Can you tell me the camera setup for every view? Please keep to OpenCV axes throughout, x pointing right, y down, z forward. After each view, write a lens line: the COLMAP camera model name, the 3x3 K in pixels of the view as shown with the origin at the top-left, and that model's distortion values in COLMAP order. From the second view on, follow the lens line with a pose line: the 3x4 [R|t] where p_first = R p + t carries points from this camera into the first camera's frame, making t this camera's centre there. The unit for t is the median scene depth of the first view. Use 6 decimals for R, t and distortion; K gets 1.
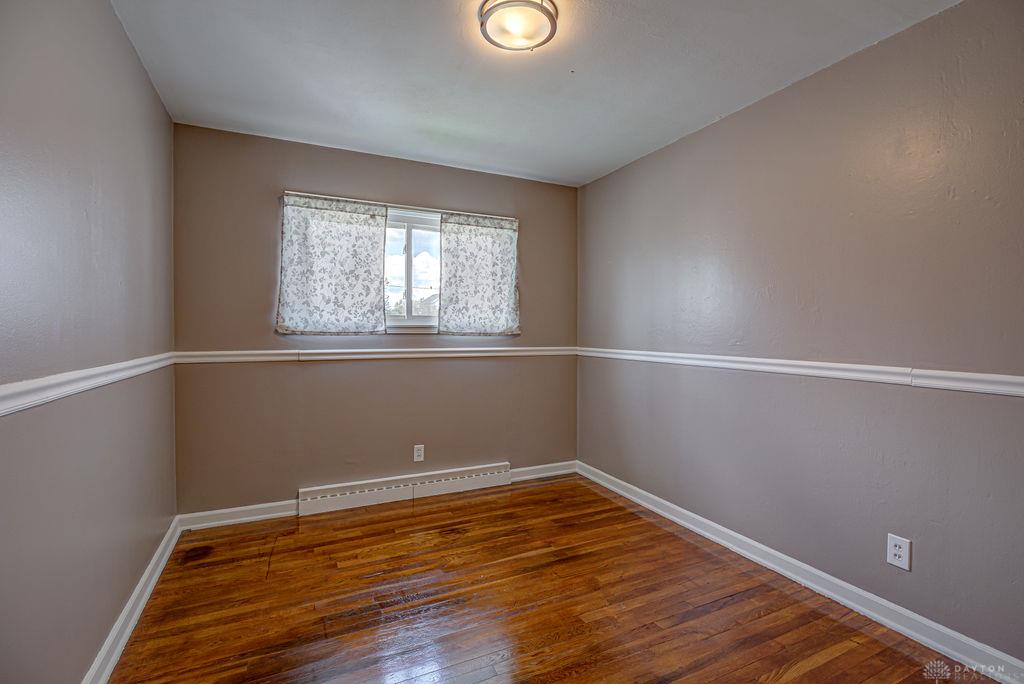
lens RADIAL K [[471.3, 0, 513.4], [0, 471.3, 339.2], [0, 0, 1]] dist [-0.004978, -0.001133]
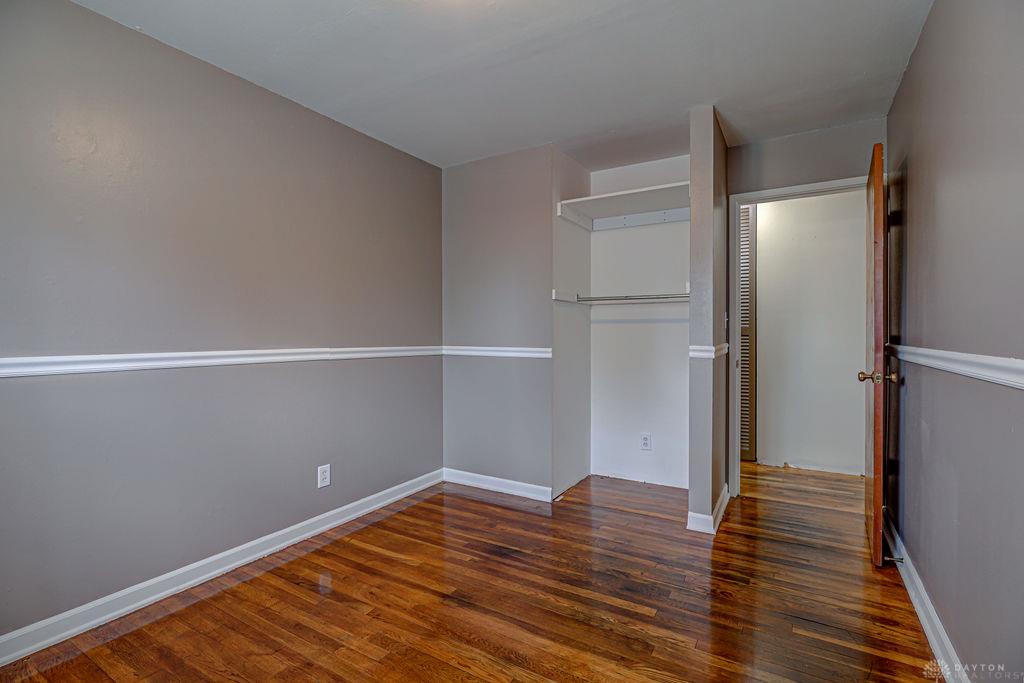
lens RADIAL K [[471.3, 0, 516.2], [0, 471.3, 336.8], [0, 0, 1]] dist [-0.004978, -0.001133]
pose [[-0.545361, -0.012014, 0.838115, -0.653926], [0.018127, 0.999494, 0.026123, -0.002409], [-0.838005, 0.029439, -0.544867, 1.177754]]
